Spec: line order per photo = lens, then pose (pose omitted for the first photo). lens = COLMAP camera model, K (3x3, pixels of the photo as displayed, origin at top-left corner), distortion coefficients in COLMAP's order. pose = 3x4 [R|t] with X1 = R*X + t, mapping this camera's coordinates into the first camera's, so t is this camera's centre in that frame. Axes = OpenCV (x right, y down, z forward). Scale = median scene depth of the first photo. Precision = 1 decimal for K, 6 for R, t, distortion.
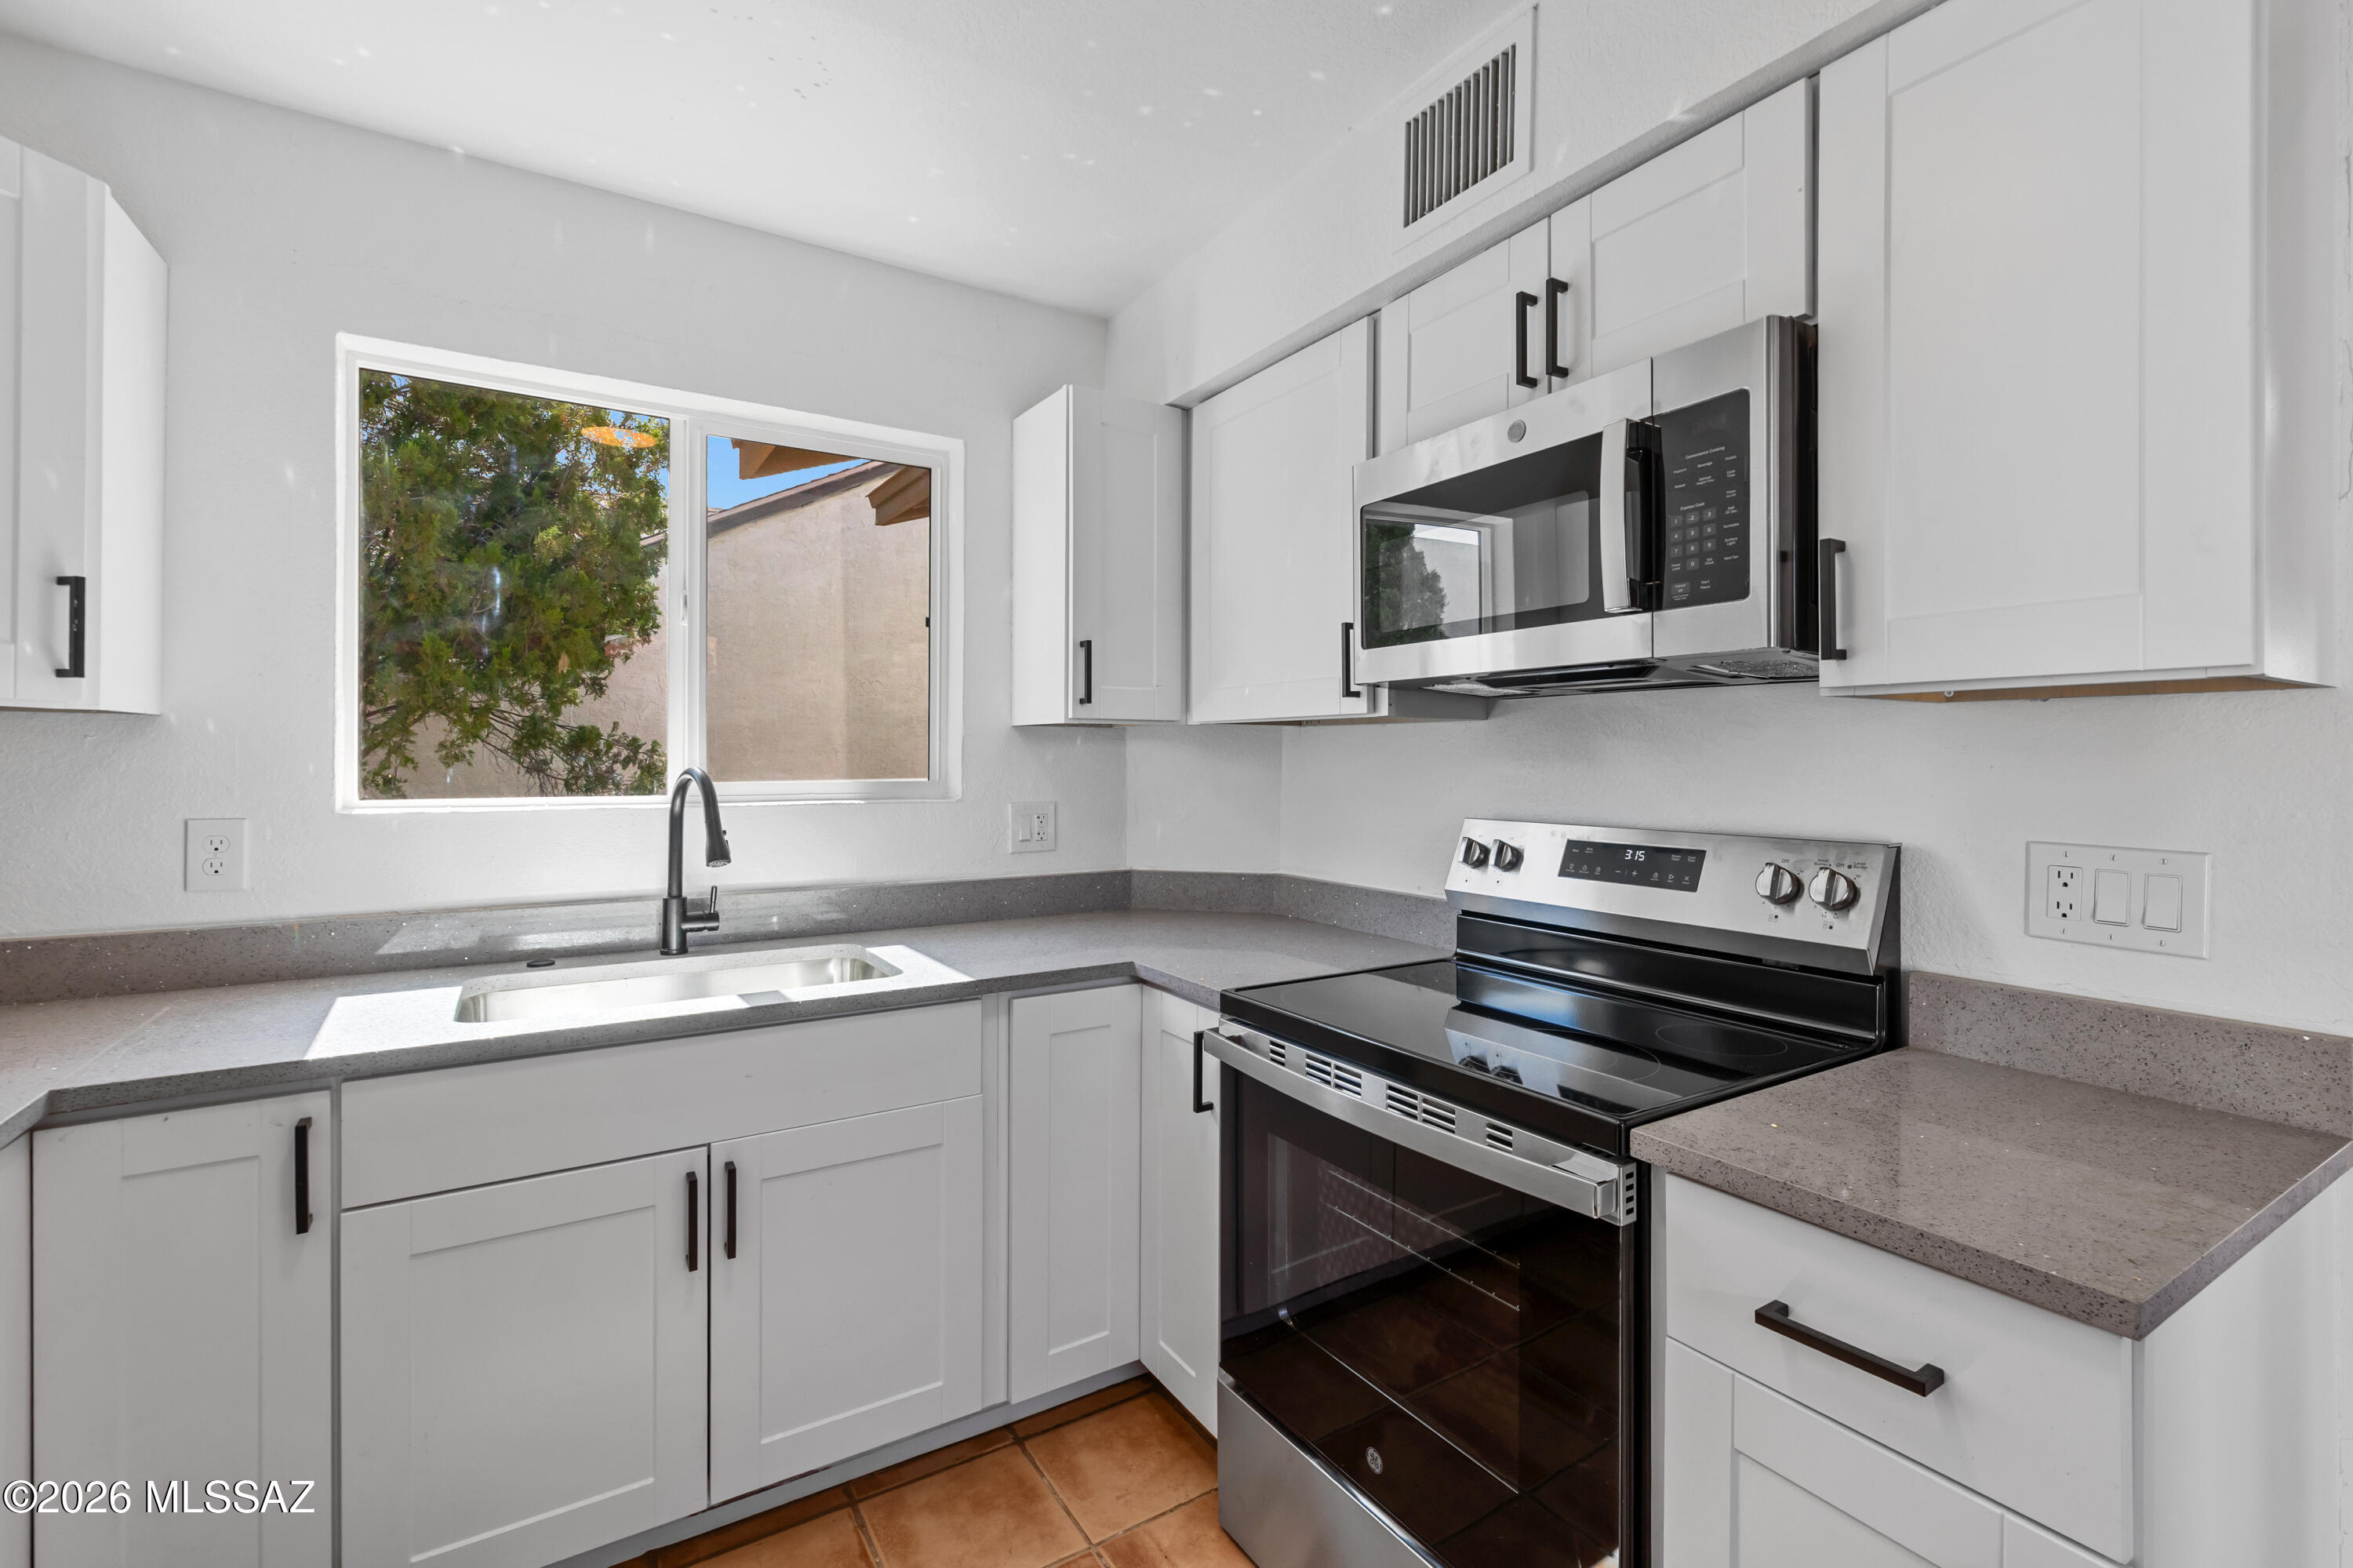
lens RADIAL K [[1025.9, 0, 1182.0], [0, 1025.9, 761.2], [0, 0, 1]] dist [0.002279, 0.000148]
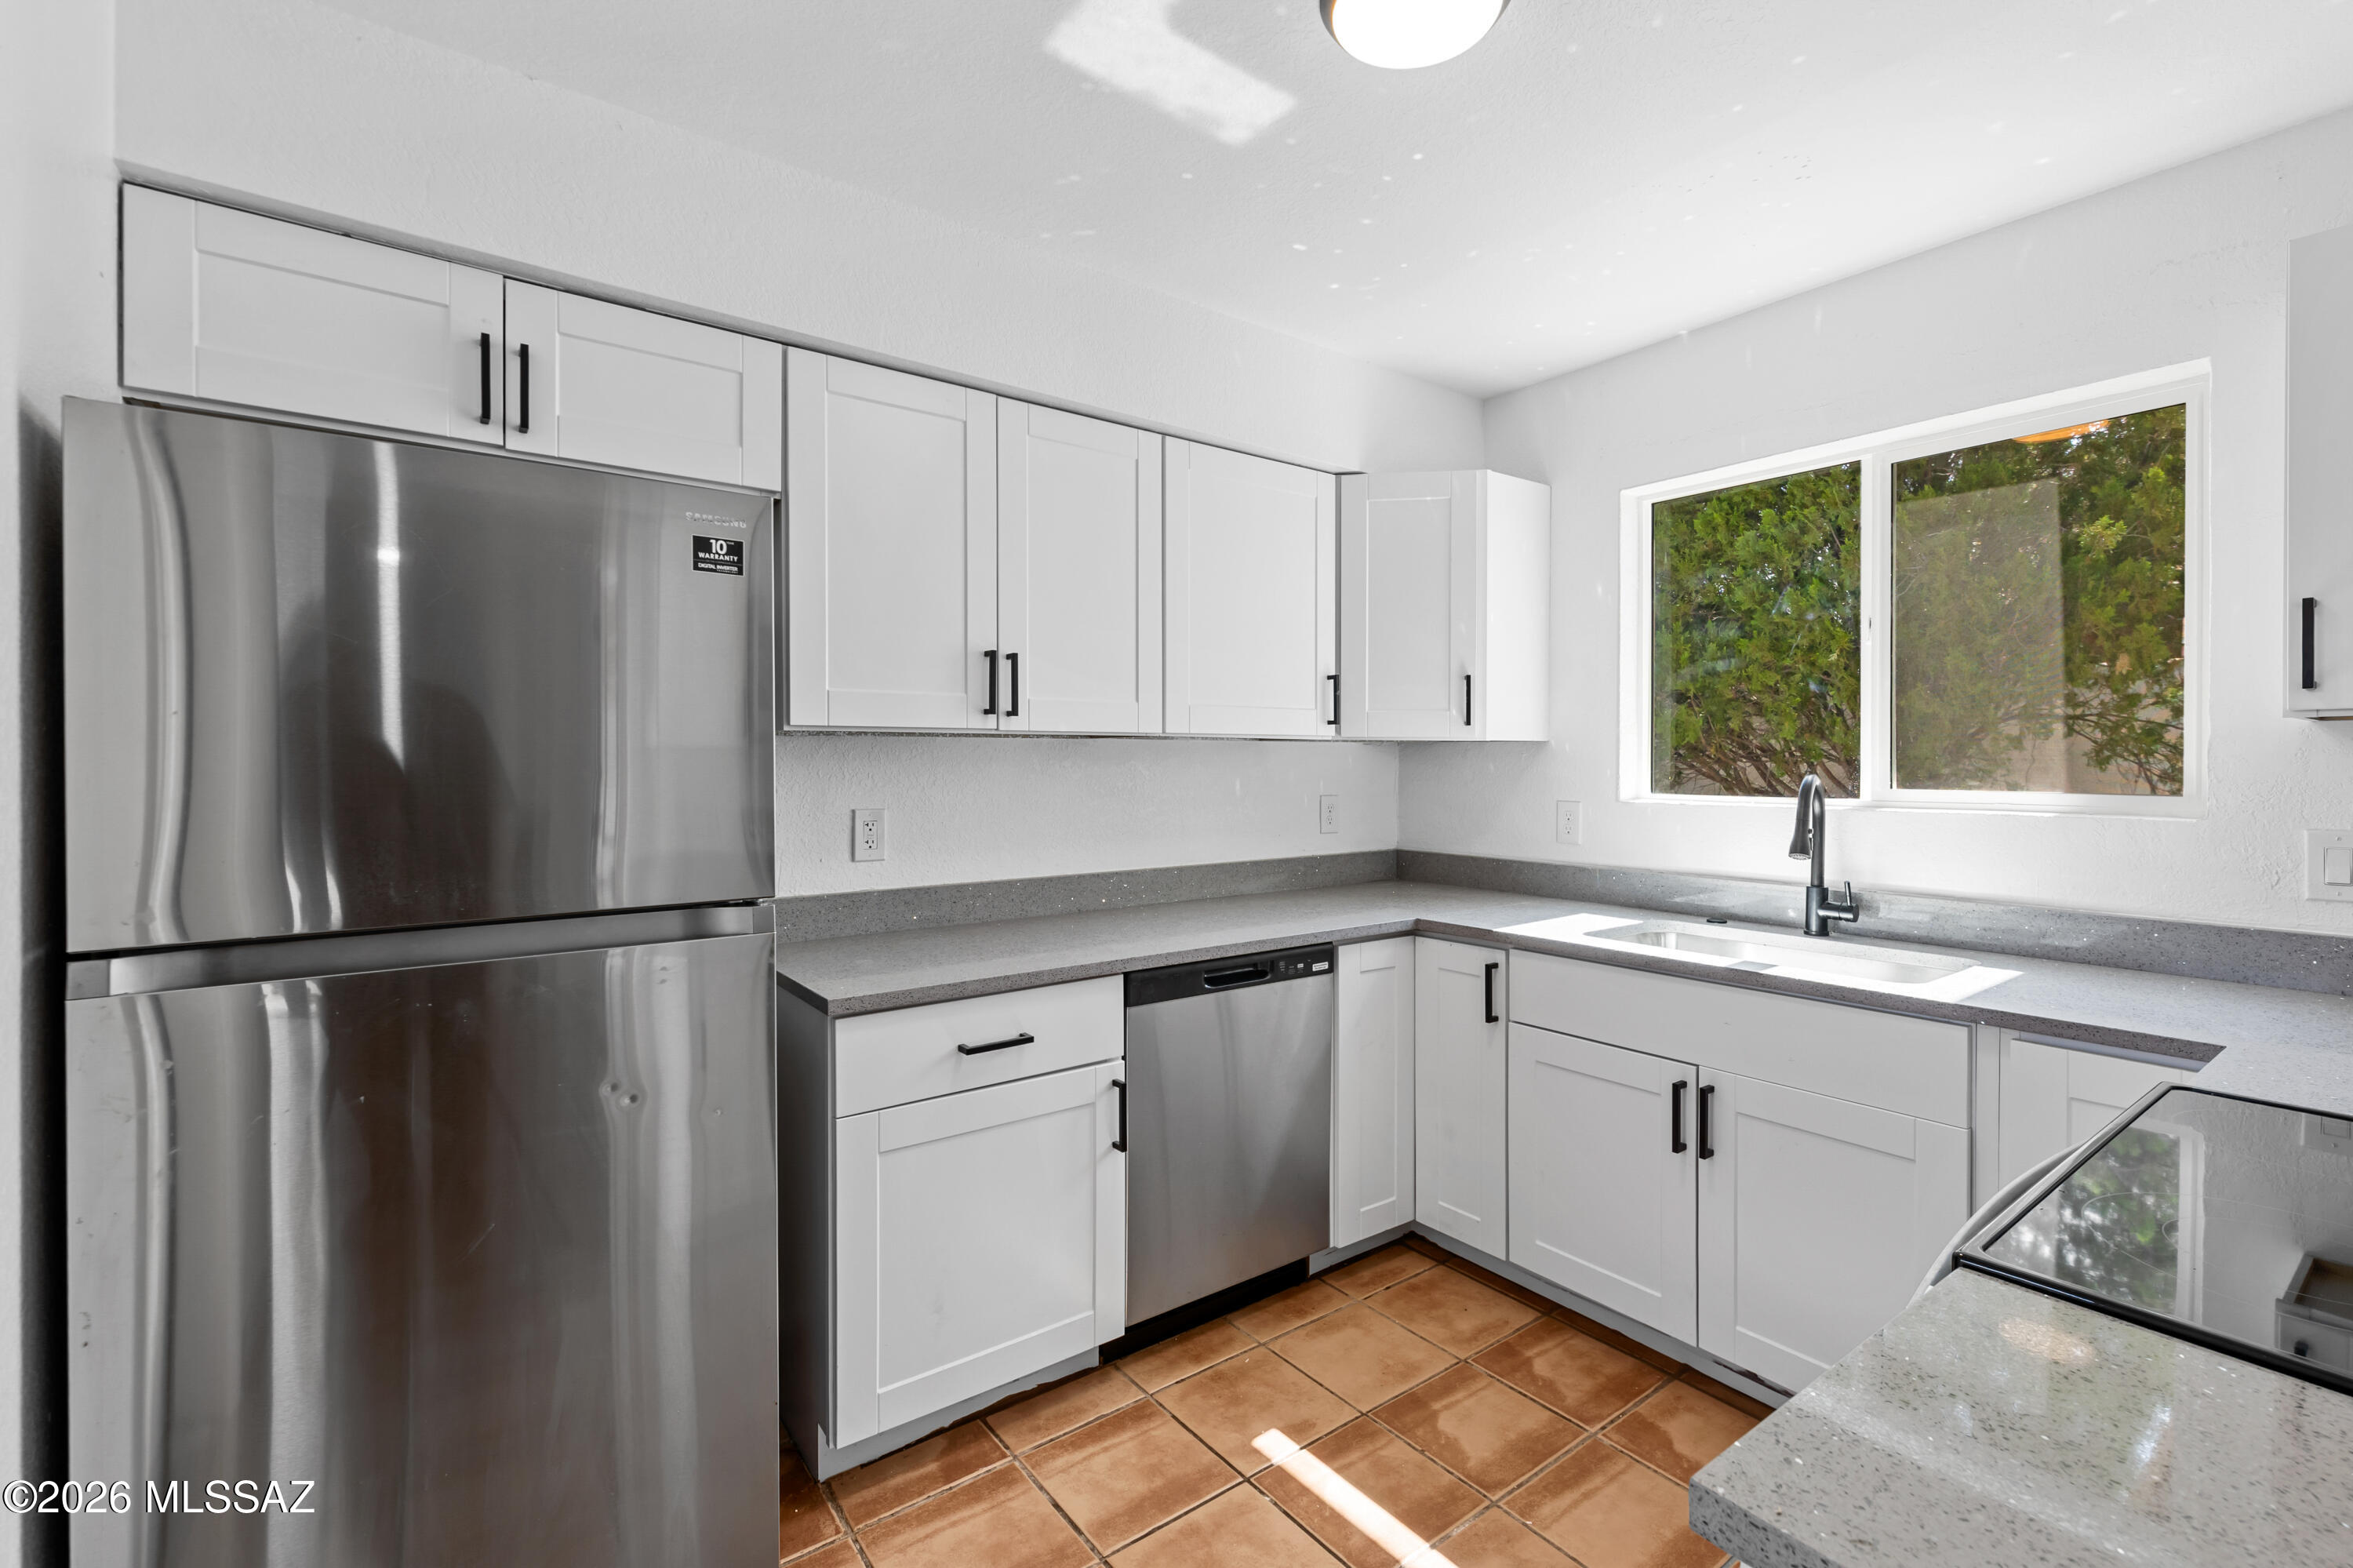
lens RADIAL K [[1025.9, 0, 1183.5], [0, 1025.9, 772.0], [0, 0, 1]] dist [0.002279, 0.000148]
pose [[0.074307, 0.006790, -0.997212, 0.646464], [-0.005306, 0.999965, 0.006413, 0.000232], [0.997221, 0.004815, 0.074340, 0.217725]]
